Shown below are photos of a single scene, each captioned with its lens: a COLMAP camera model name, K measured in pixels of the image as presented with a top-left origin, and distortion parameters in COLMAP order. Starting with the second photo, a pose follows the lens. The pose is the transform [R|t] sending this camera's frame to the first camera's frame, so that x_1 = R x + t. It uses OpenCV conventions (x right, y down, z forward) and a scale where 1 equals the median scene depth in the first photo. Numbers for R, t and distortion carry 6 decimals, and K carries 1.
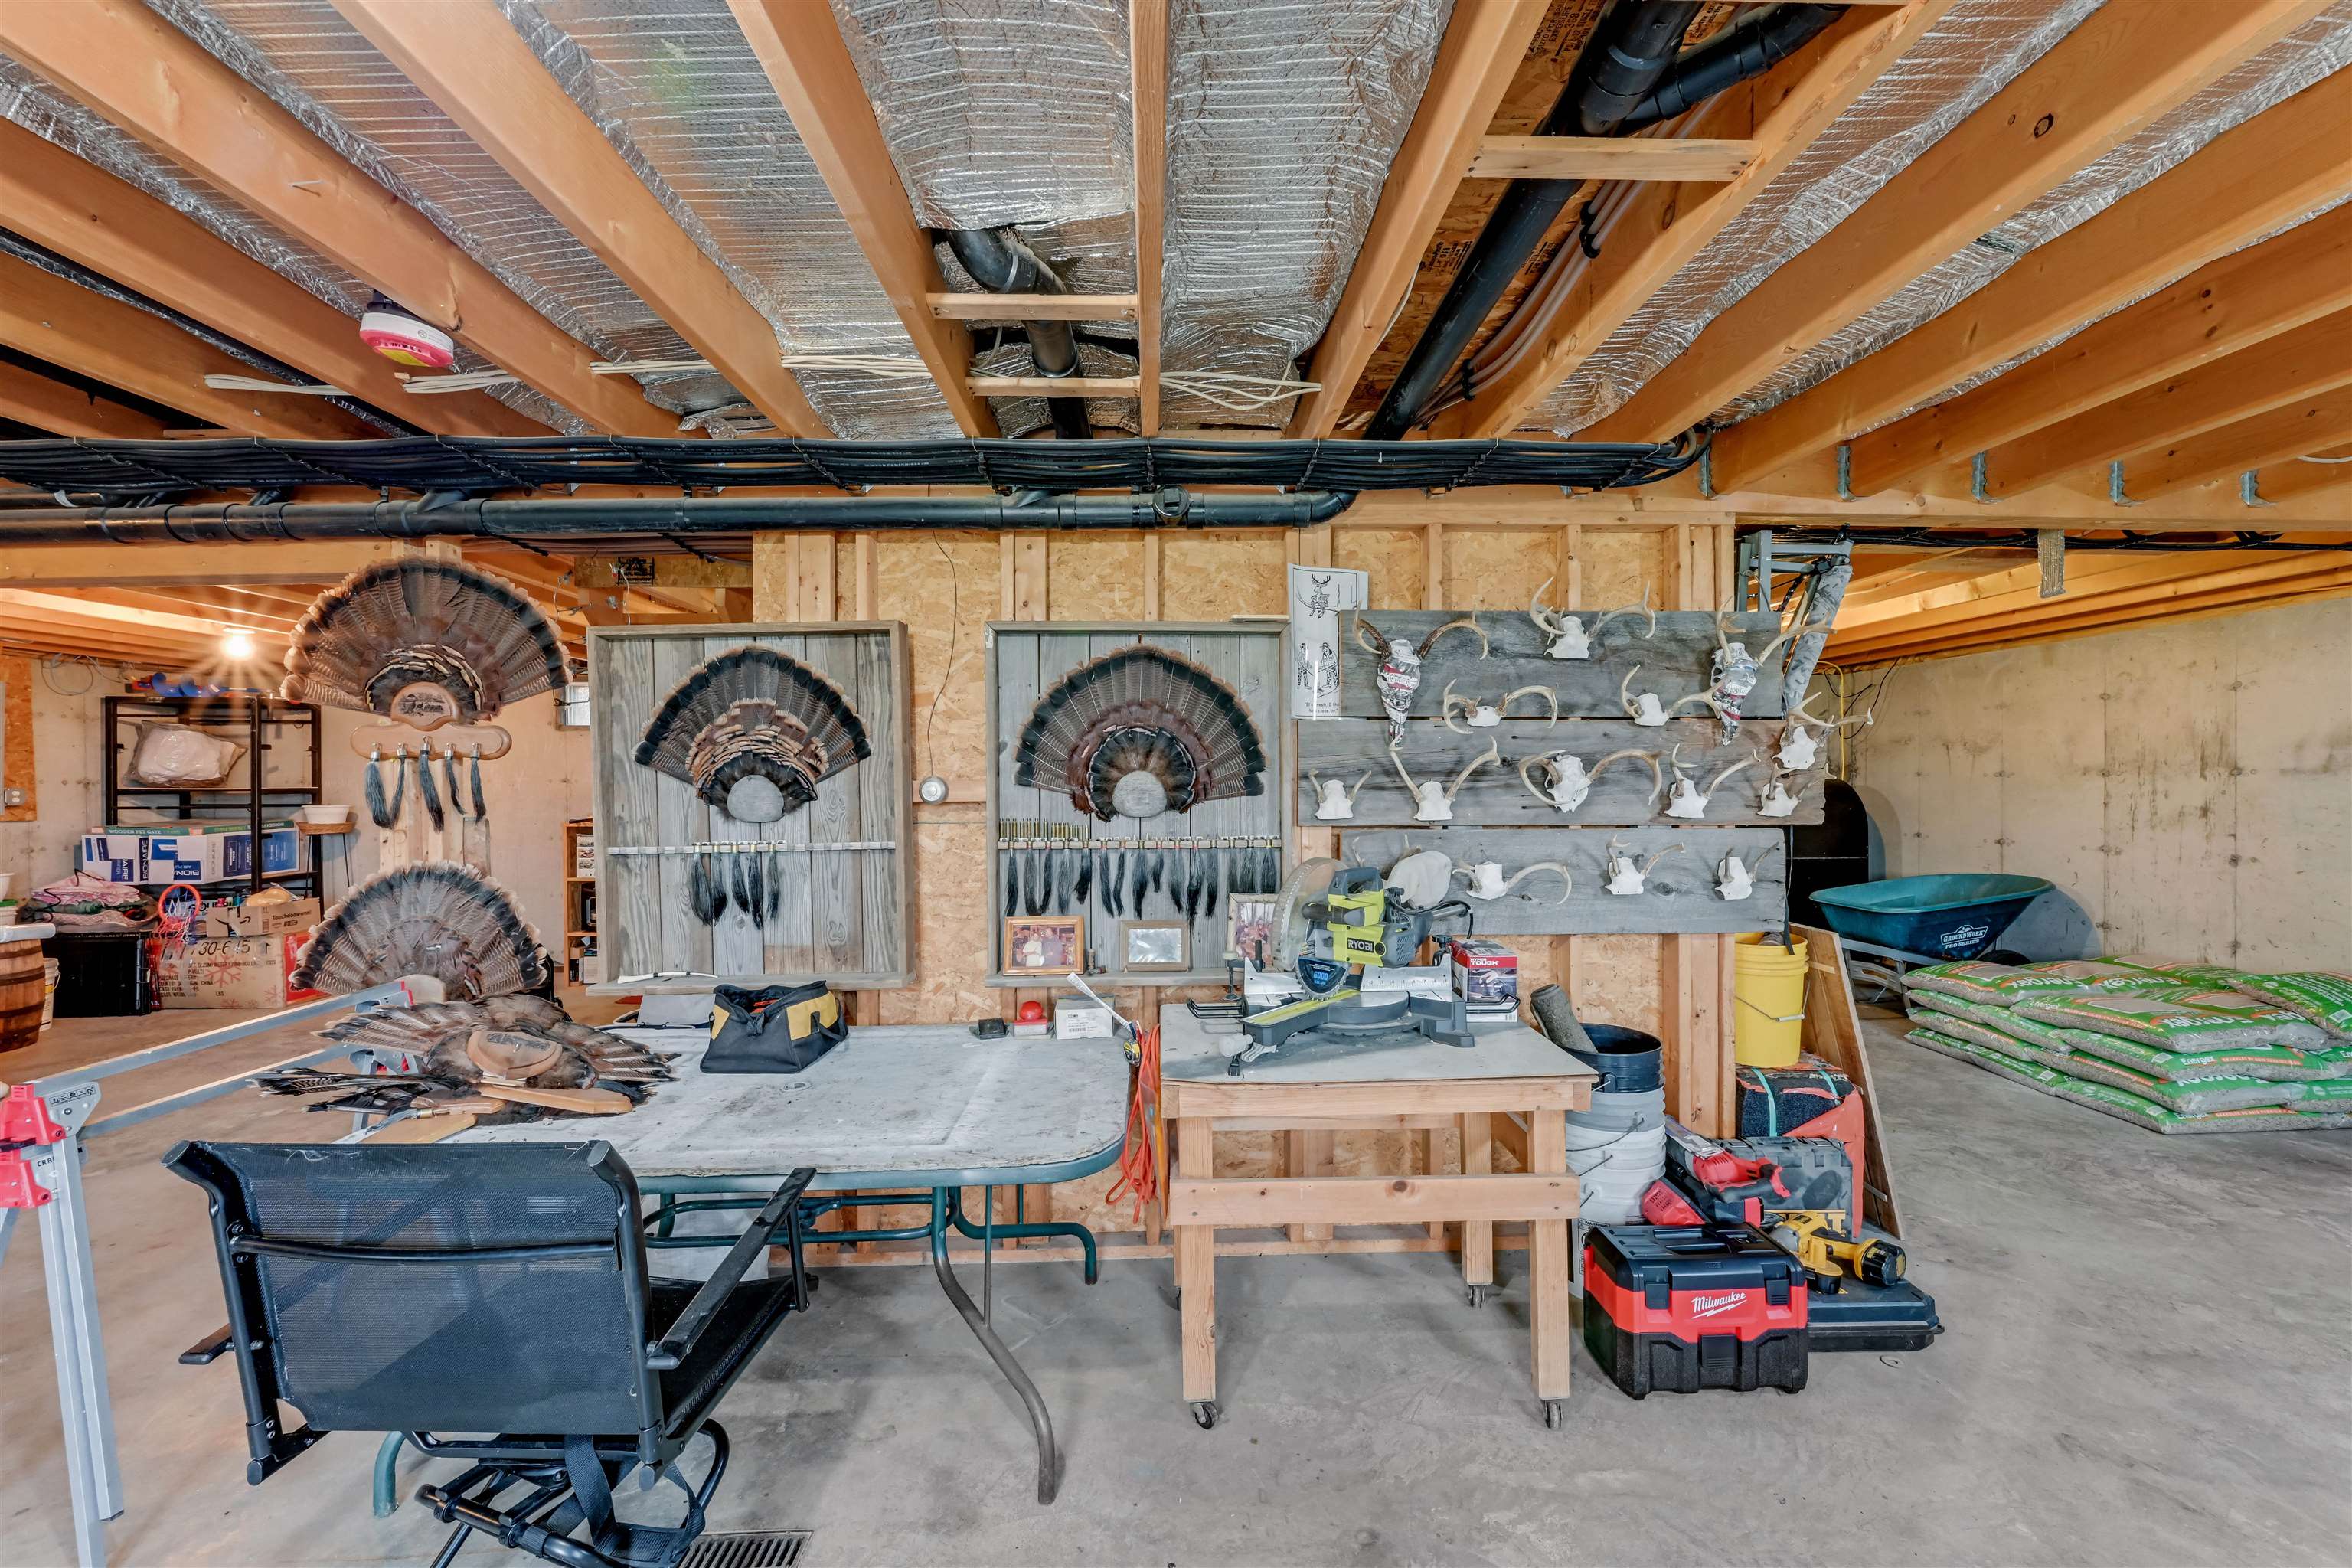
lens RADIAL K [[984.6, 0, 1167.8], [0, 984.6, 790.3], [0, 0, 1]] dist [-0.000315, -0.000713]
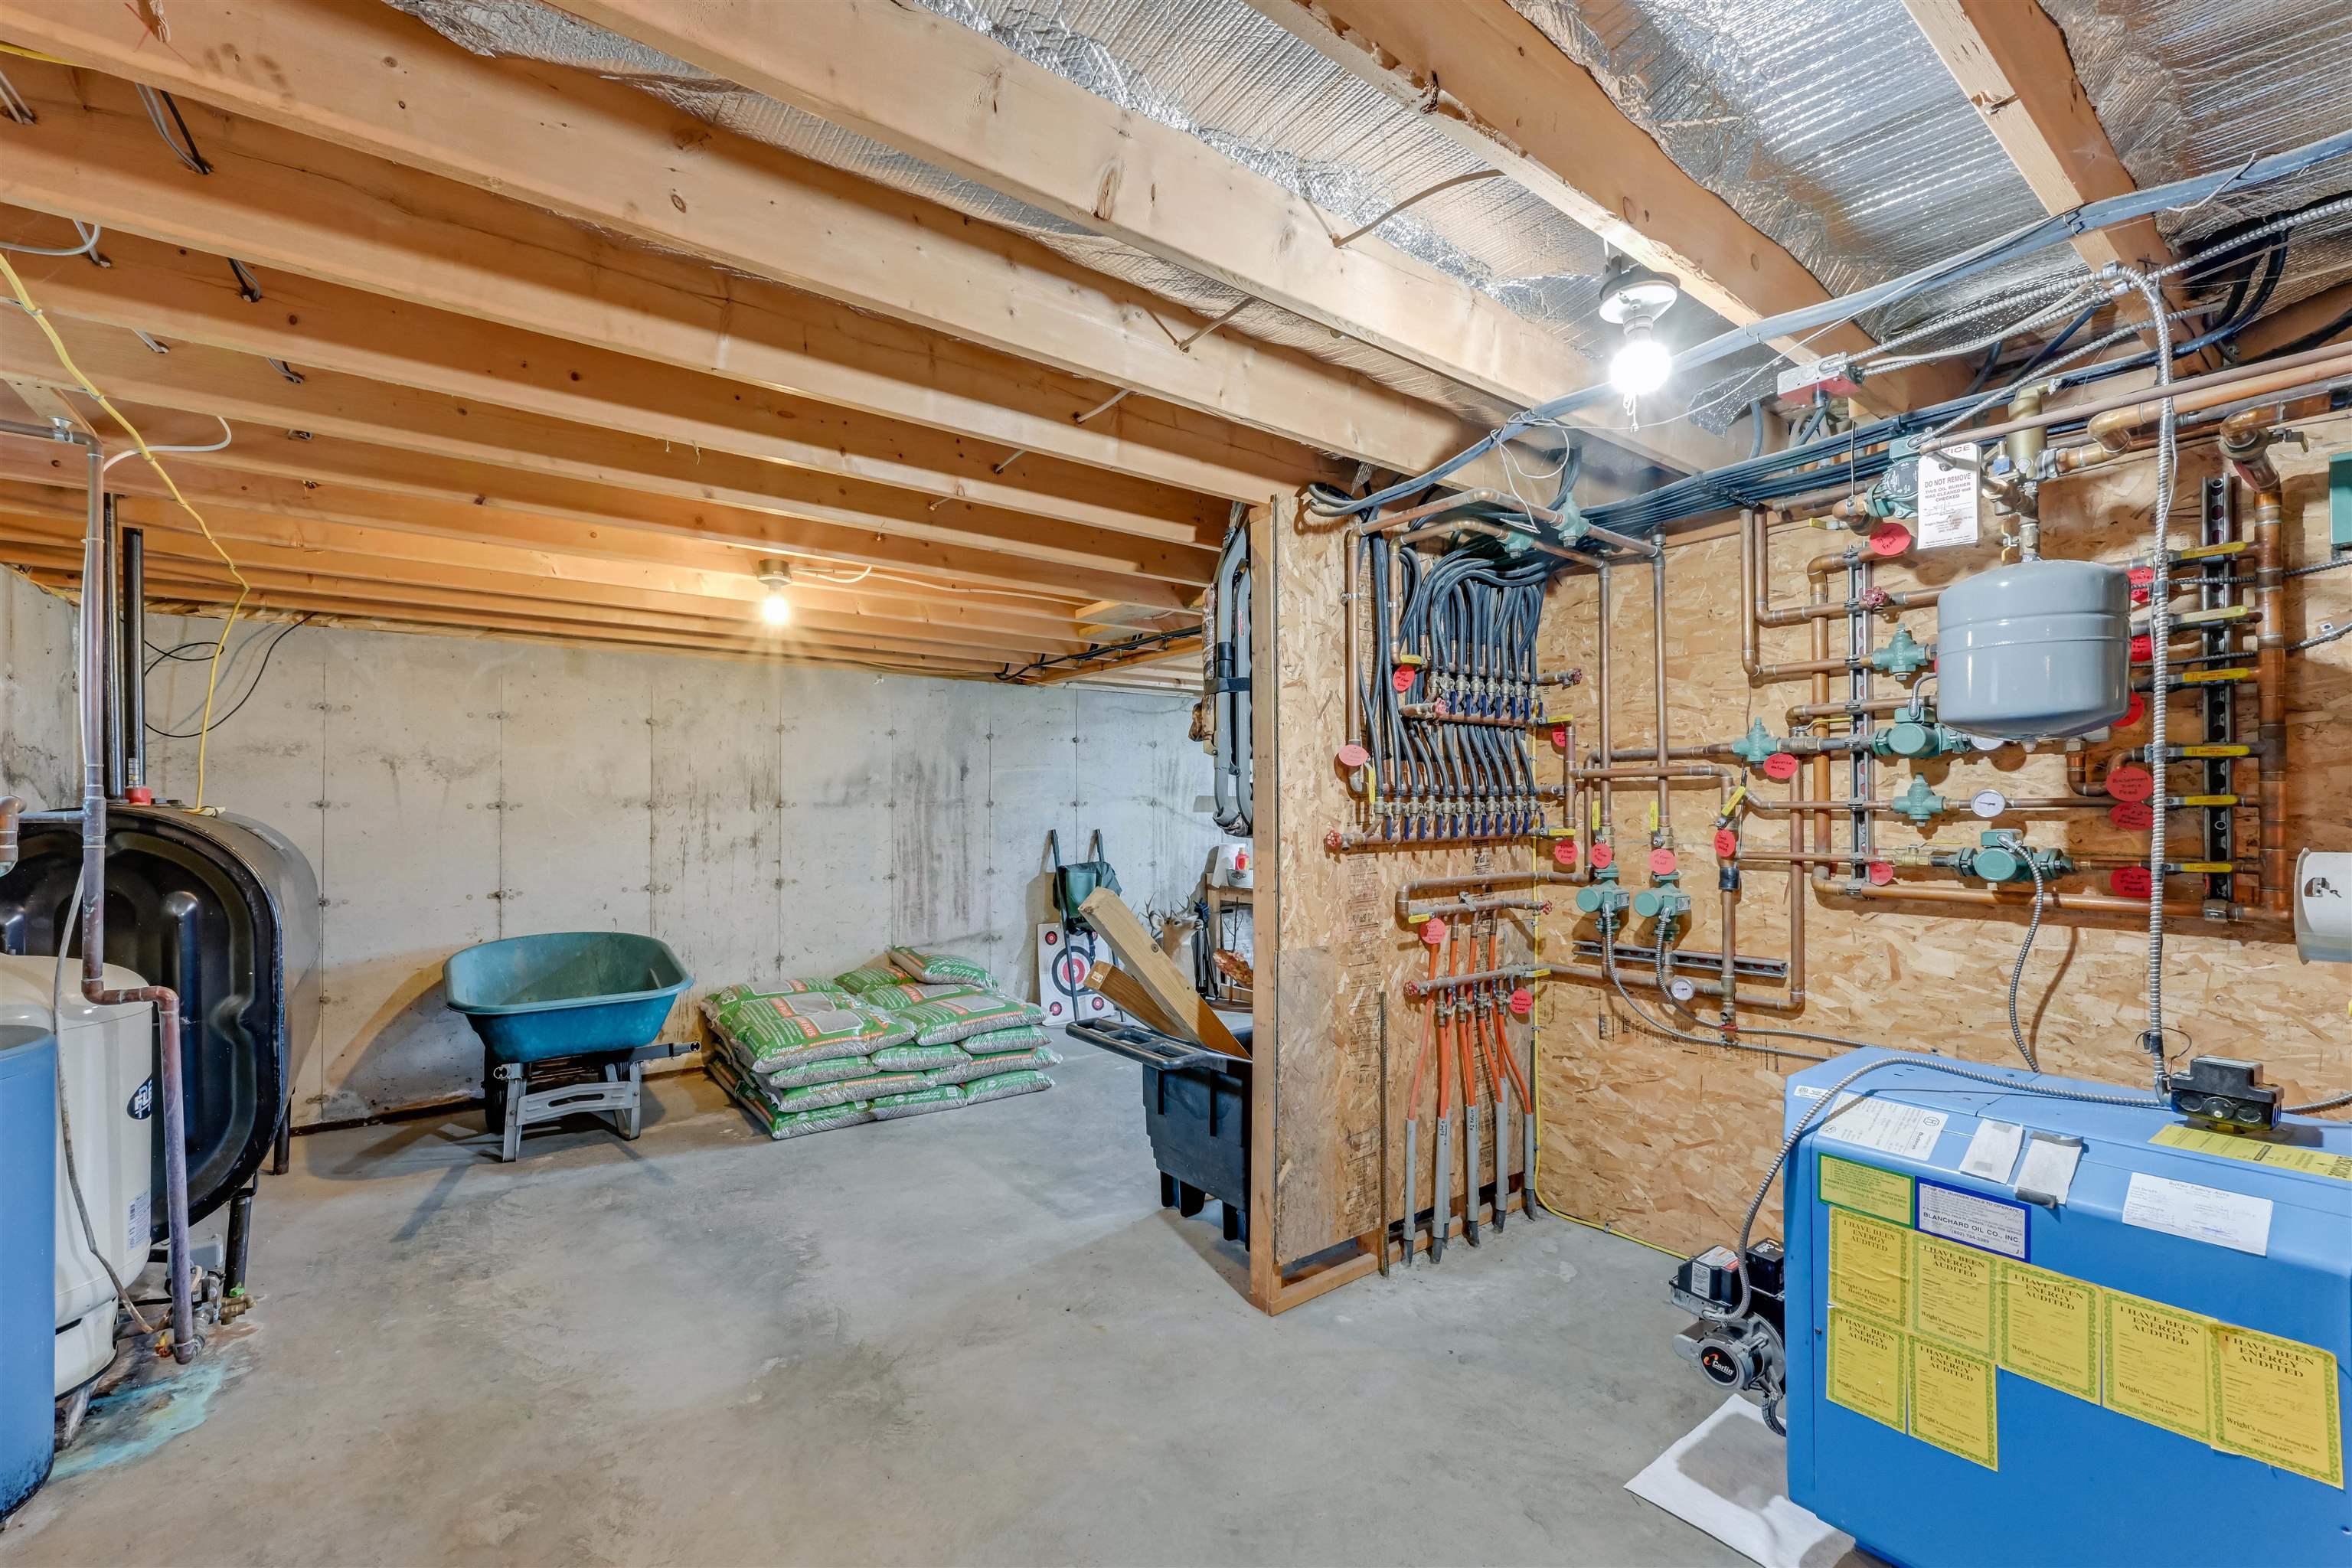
lens RADIAL K [[984.6, 0, 1174.3], [0, 984.6, 795.7], [0, 0, 1]] dist [-0.000315, -0.000713]
pose [[-0.610904, 0.014081, 0.791580, -0.080366], [0.012604, 0.999888, -0.008059, -0.013886], [-0.791605, 0.005054, -0.611013, 1.276923]]
